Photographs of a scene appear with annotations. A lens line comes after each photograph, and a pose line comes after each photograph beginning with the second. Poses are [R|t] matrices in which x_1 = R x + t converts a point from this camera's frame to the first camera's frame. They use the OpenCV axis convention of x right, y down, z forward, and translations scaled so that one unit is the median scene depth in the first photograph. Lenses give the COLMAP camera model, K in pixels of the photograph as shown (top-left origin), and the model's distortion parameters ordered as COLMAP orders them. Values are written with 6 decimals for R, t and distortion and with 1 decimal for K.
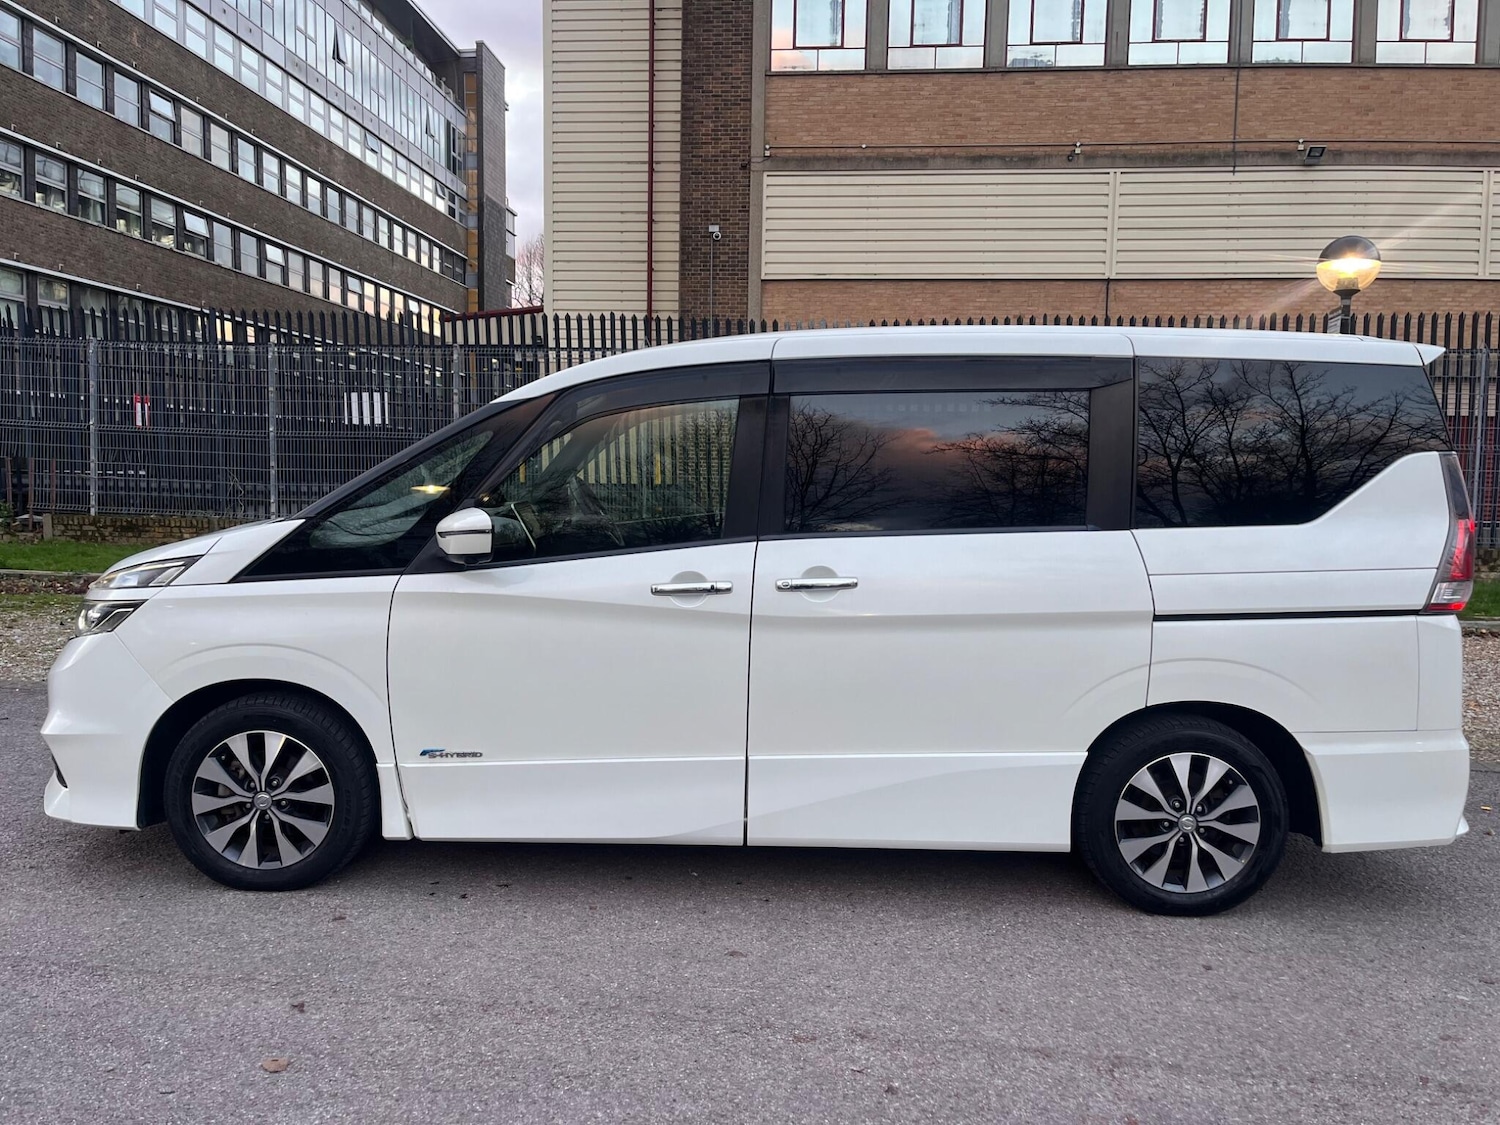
lens RADIAL K [[1166.8, 0, 771.8], [0, 1166.8, 545.6], [0, 0, 1]] dist [0.079184, -0.110118]
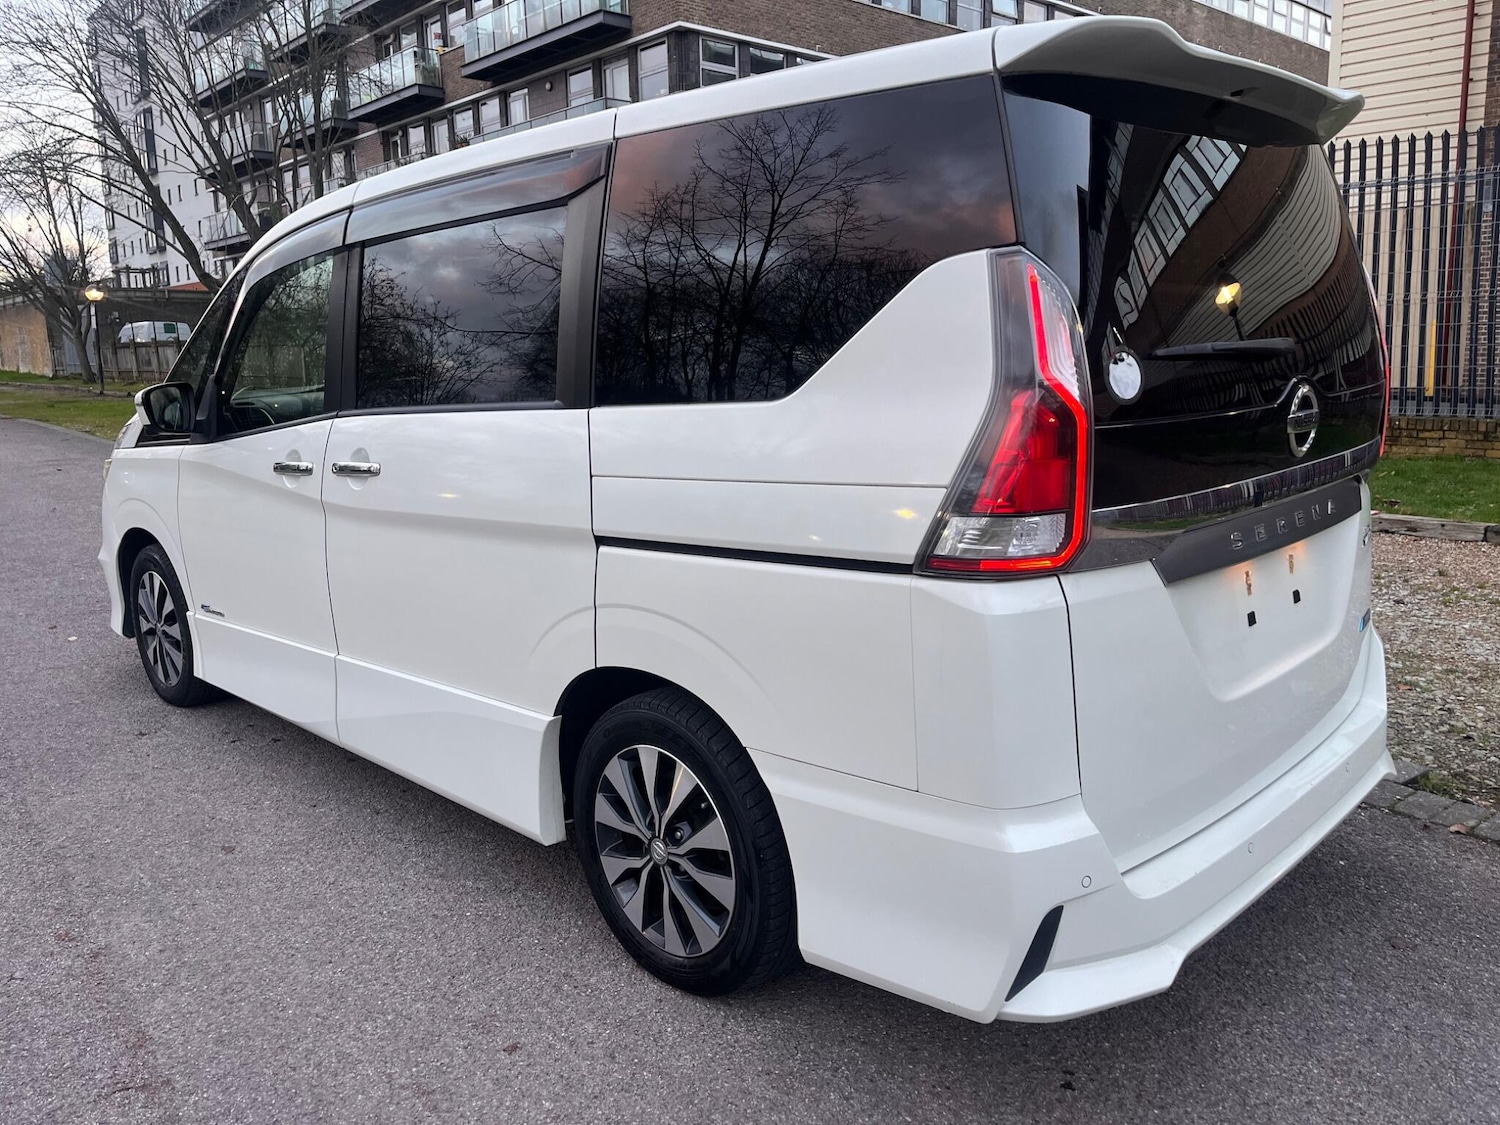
lens RADIAL K [[1166.8, 0, 752.7], [0, 1166.8, 560.4], [0, 0, 1]] dist [0.079184, -0.110118]
pose [[0.710495, 0.094781, -0.697290, 0.840658], [-0.019262, 0.993136, 0.115369, -0.005185], [0.703439, -0.068538, 0.707444, 0.580763]]
